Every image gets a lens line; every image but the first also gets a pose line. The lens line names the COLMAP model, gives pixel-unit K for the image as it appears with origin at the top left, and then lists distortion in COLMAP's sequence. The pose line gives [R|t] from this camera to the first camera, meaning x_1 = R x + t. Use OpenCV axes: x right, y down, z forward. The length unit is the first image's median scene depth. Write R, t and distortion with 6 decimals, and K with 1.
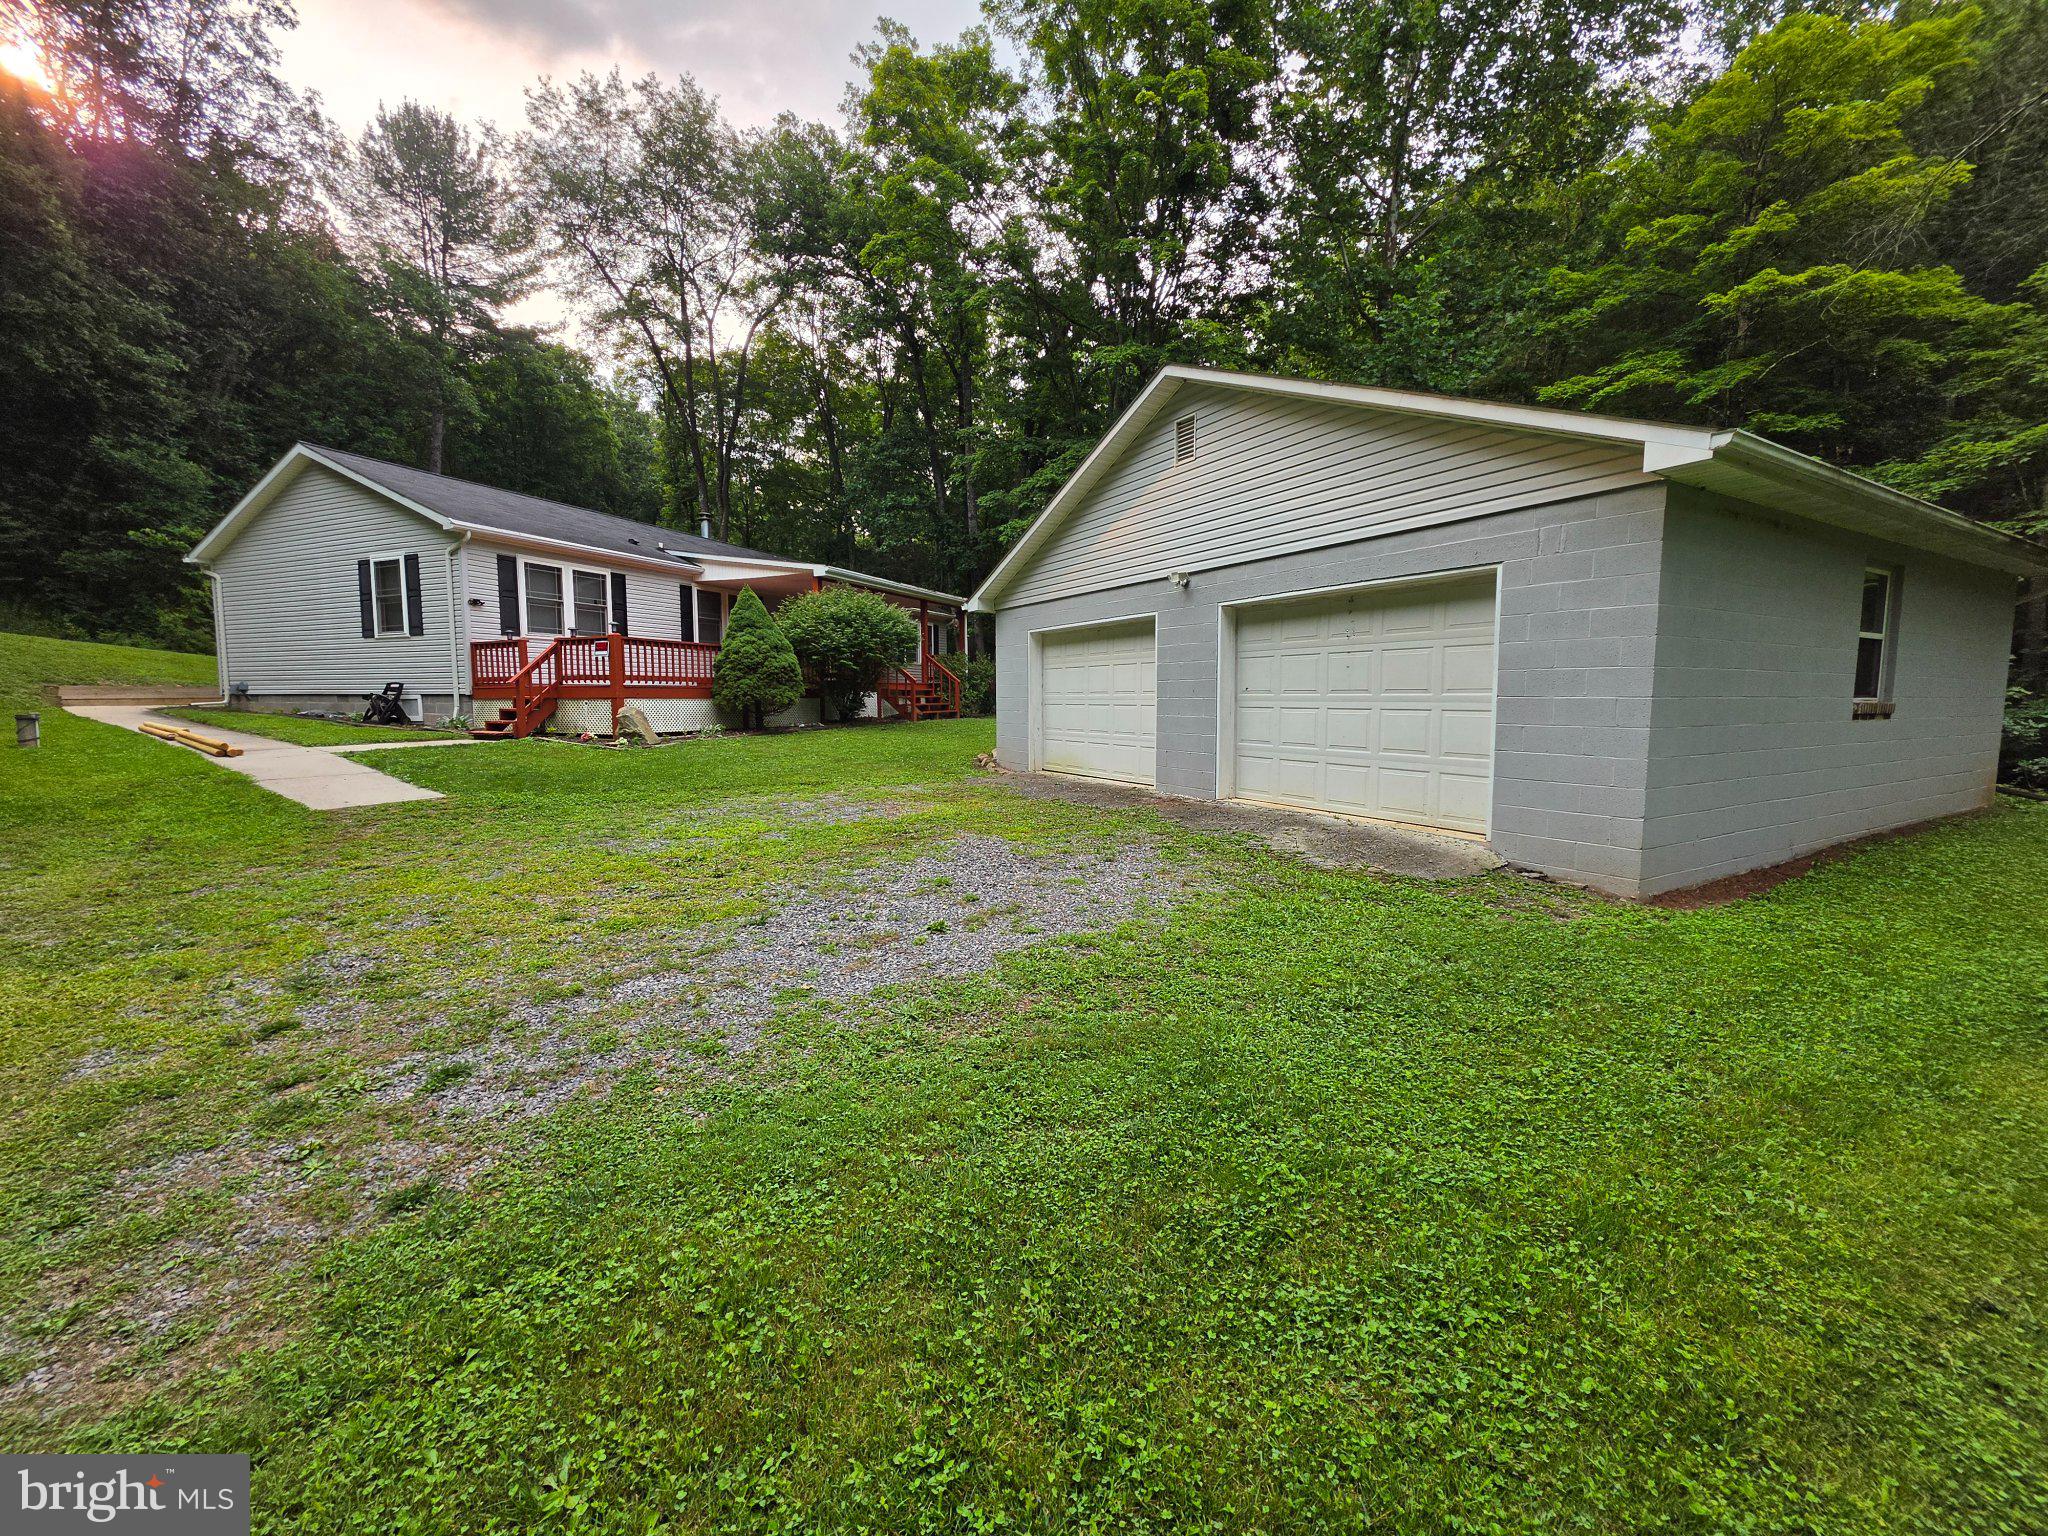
lens RADIAL K [[824.2, 0, 1026.2], [0, 824.2, 771.2], [0, 0, 1]] dist [-0.003028, 0.000379]
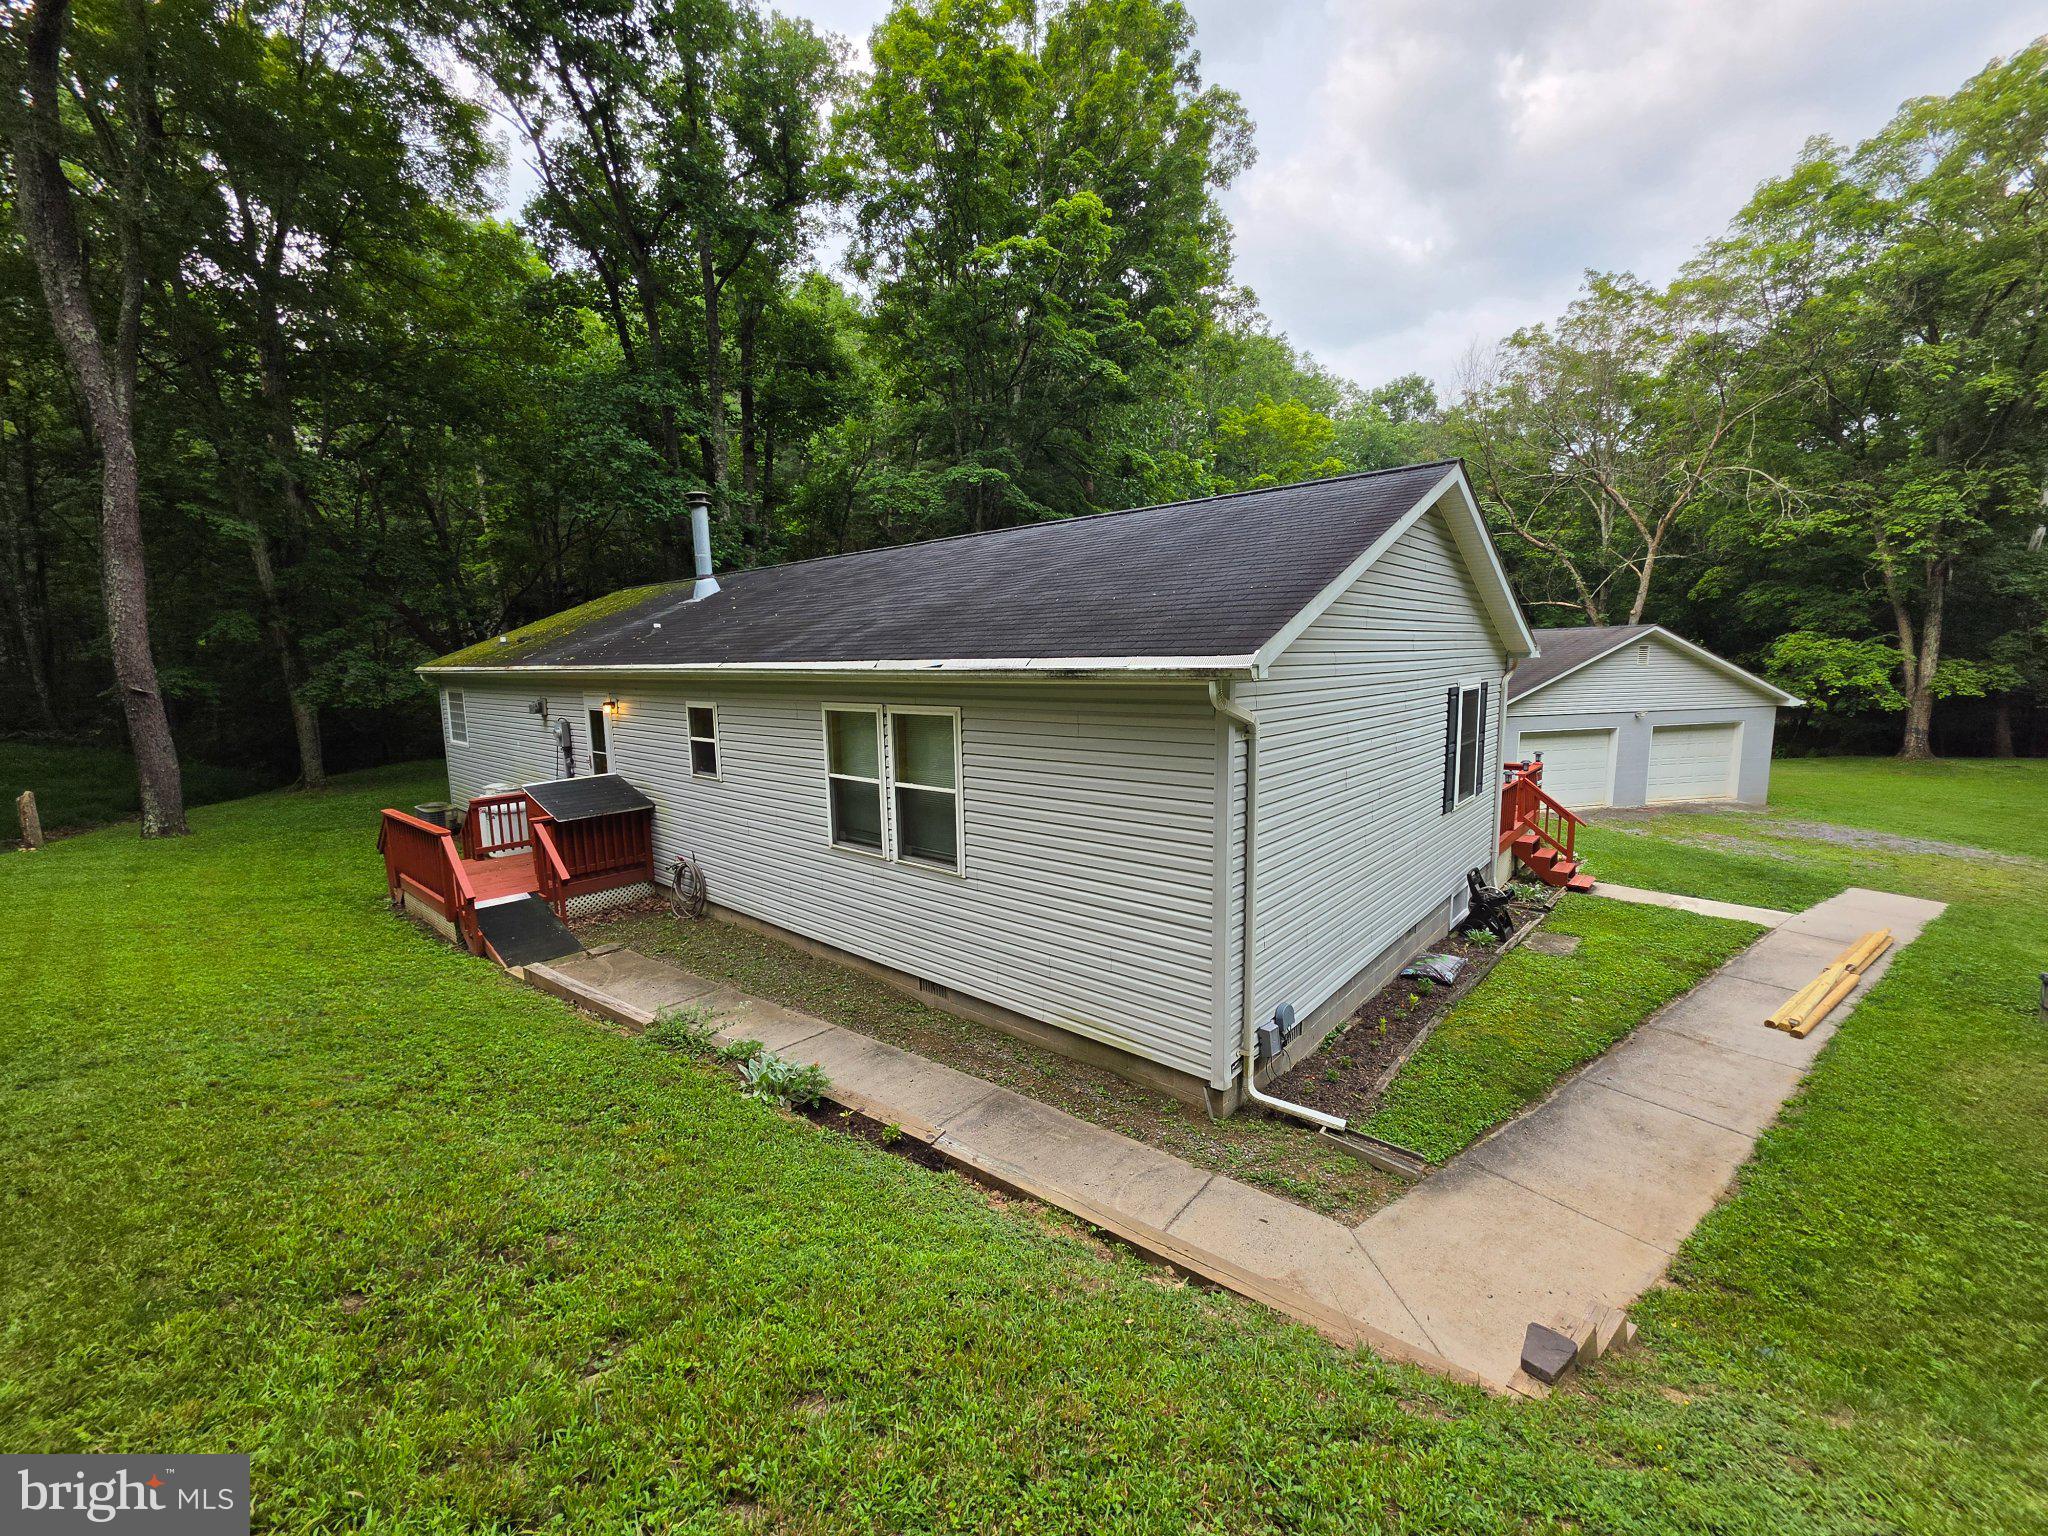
lens RADIAL K [[824.2, 0, 1019.2], [0, 824.2, 764.4], [0, 0, 1]] dist [-0.003028, 0.000379]
pose [[0.315333, -0.138905, 0.938760, -2.526224], [0.091495, 0.989071, 0.115616, -0.513448], [-0.944560, 0.049435, 0.324596, 1.897619]]
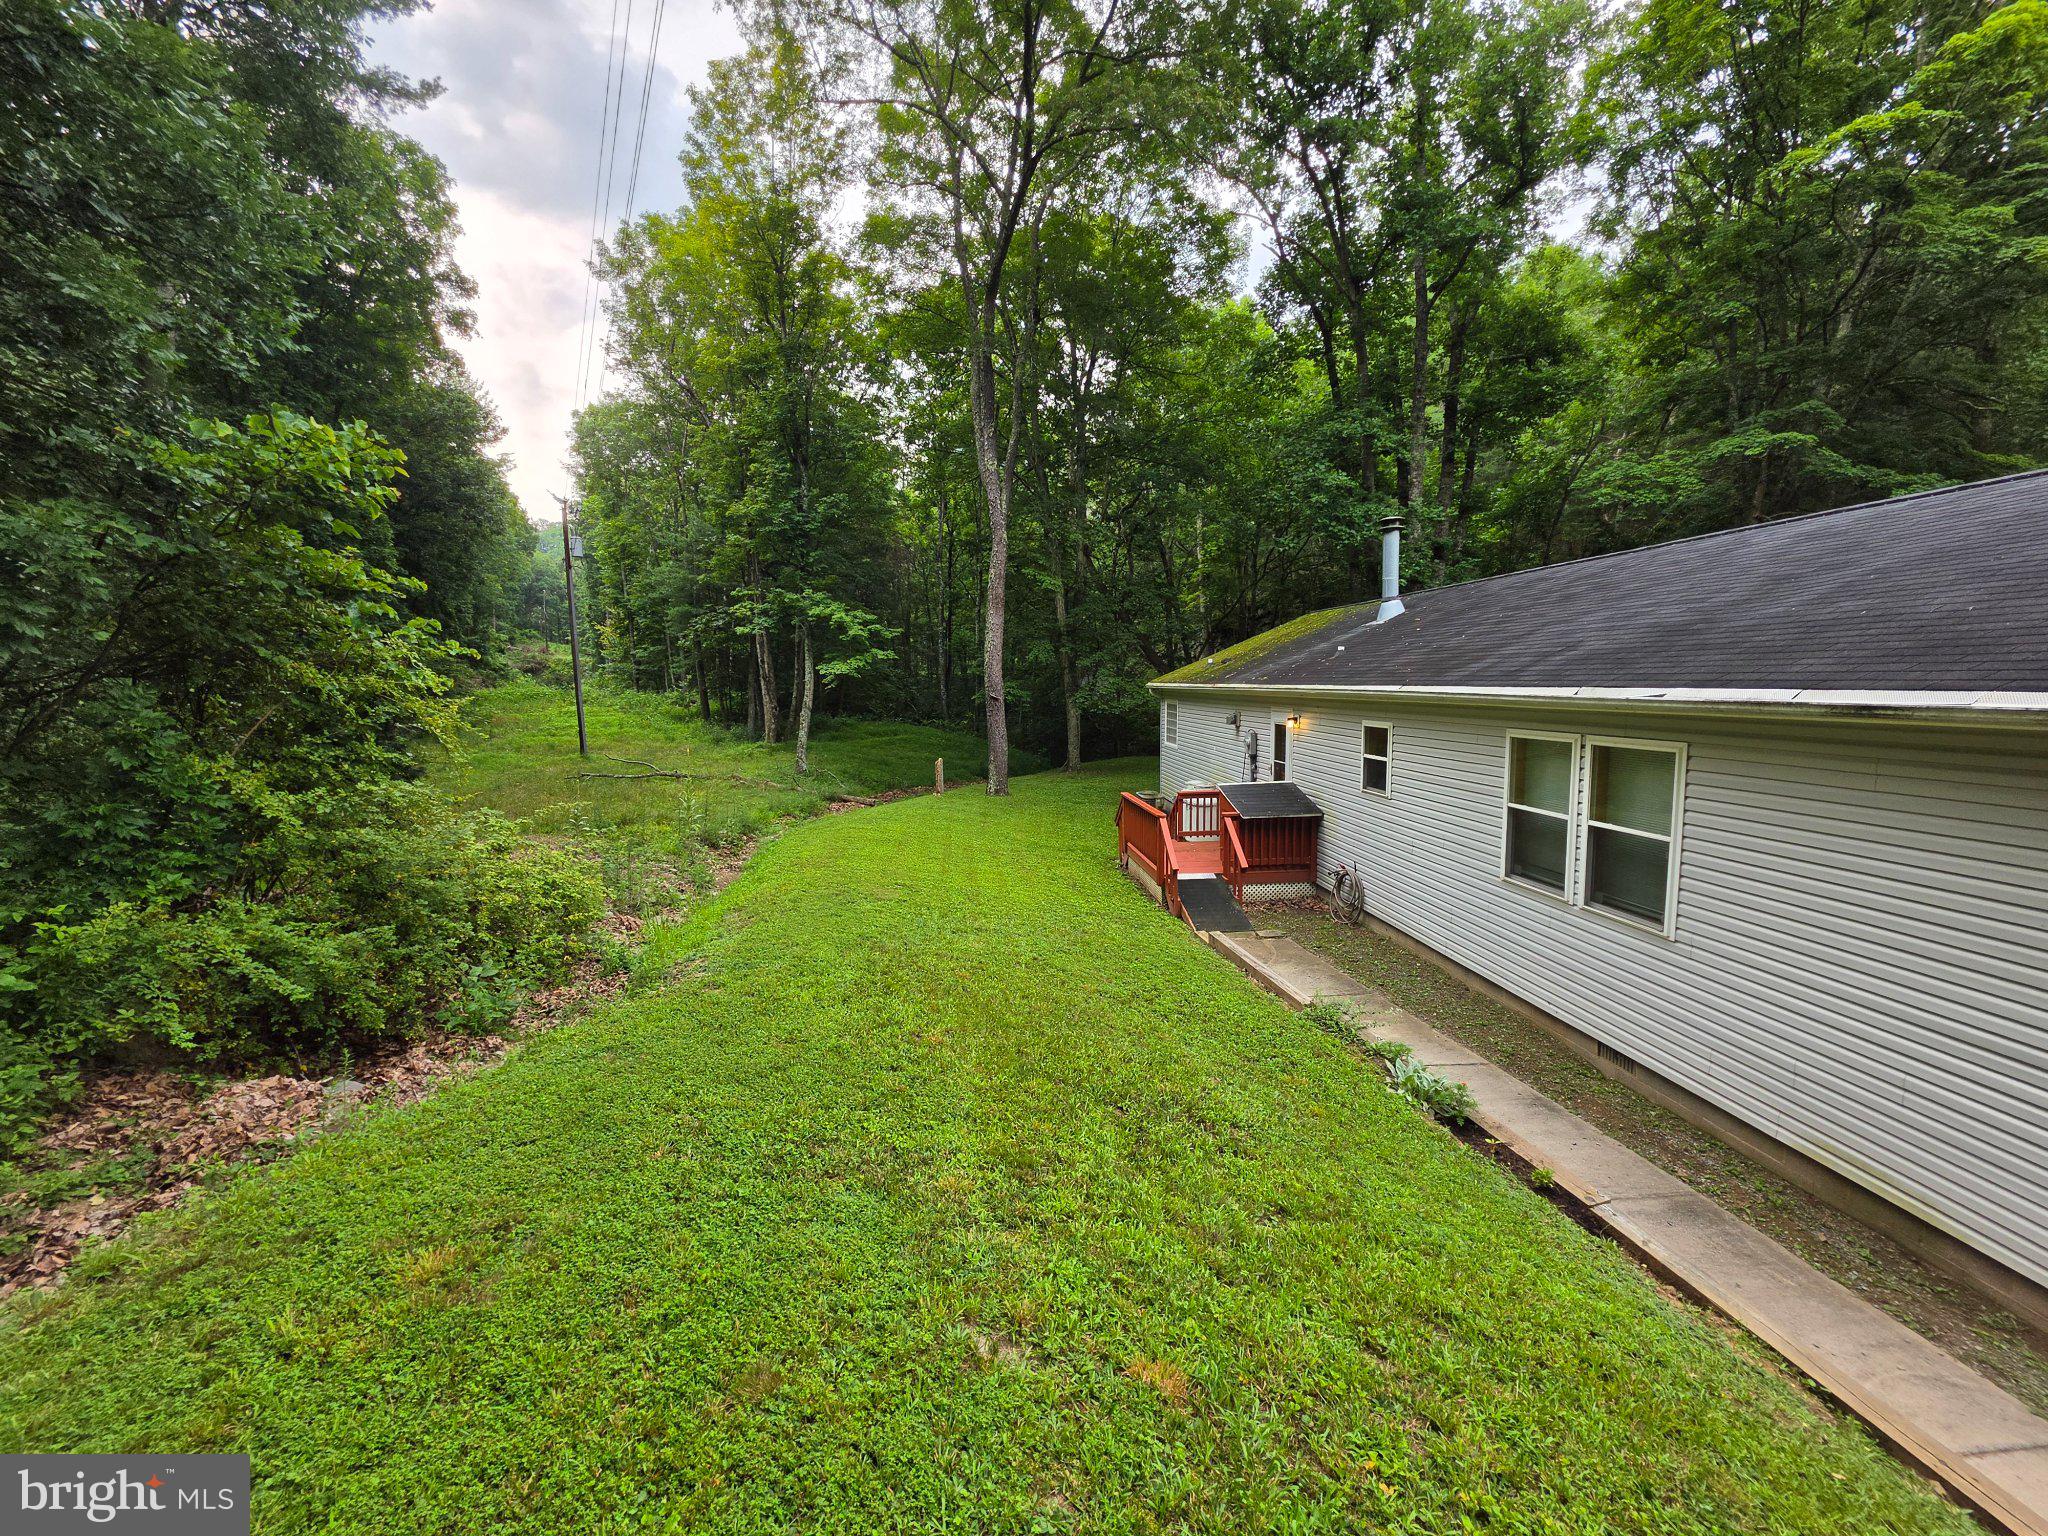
lens RADIAL K [[824.2, 0, 1017.3], [0, 824.2, 763.5], [0, 0, 1]] dist [-0.003028, 0.000379]
pose [[0.887388, -0.066148, 0.456254, -2.600729], [0.054719, 0.997770, 0.038232, -0.521267], [-0.457765, -0.008961, 0.889028, 1.851776]]
